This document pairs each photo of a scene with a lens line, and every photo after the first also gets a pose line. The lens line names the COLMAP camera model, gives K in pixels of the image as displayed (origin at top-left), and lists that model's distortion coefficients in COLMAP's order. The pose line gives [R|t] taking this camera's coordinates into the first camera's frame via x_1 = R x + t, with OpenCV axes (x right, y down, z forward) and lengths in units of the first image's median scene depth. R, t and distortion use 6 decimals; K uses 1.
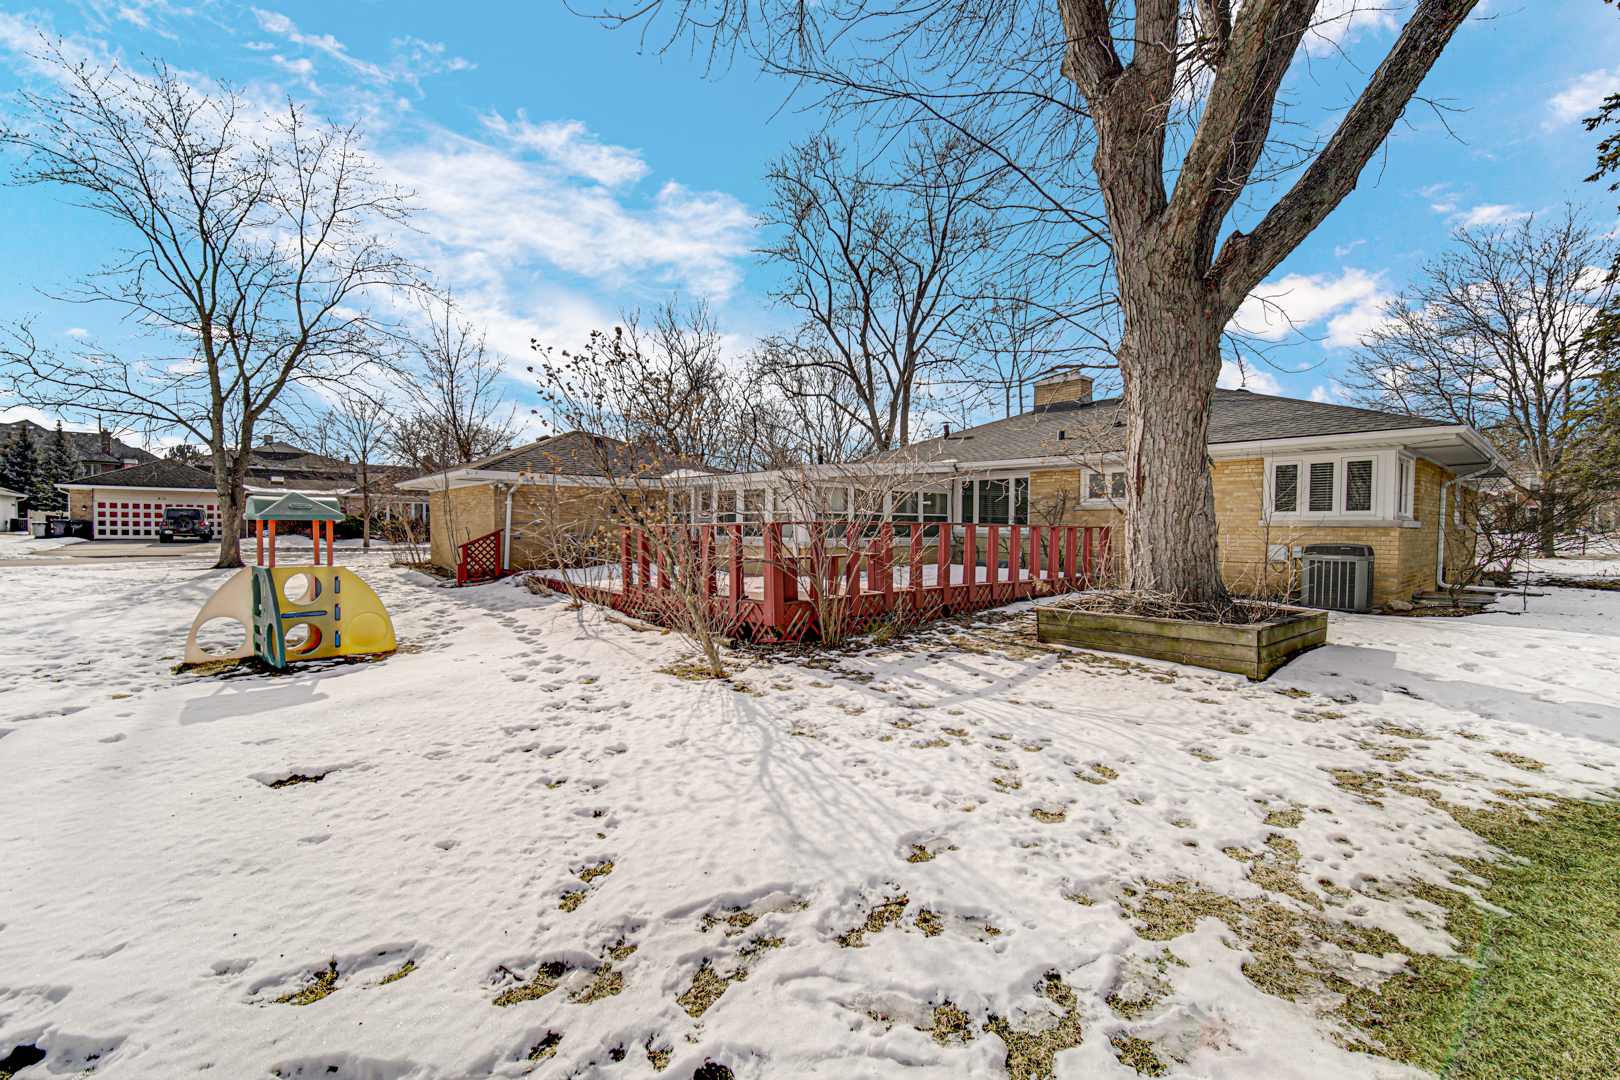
lens RADIAL K [[646.7, 0, 806.4], [0, 646.7, 536.4], [0, 0, 1]] dist [-0.000279, 0.000401]
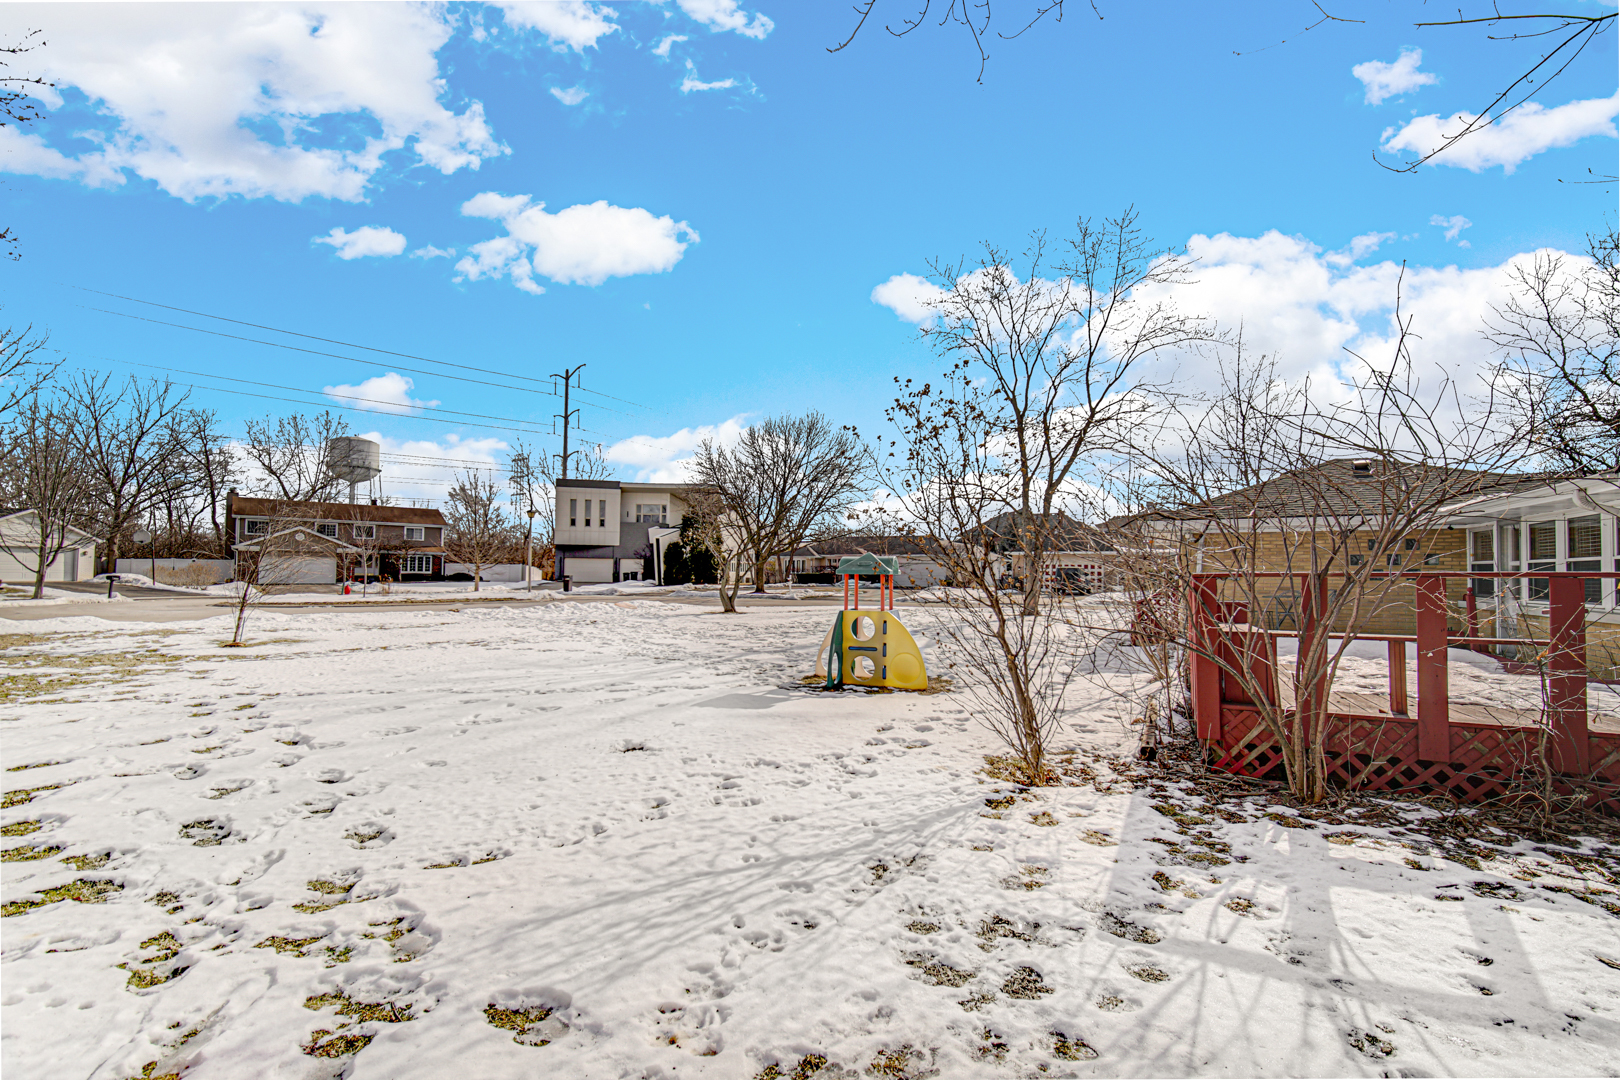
lens RADIAL K [[670.4, 0, 810.0], [0, 670.4, 540.0], [0, 0, 1]] dist [0.000404, 0.000064]
pose [[0.396807, -0.051892, -0.916434, 0.638898], [-0.021638, 0.997594, -0.065857, -0.005911], [0.917647, 0.045962, 0.394729, 0.600483]]
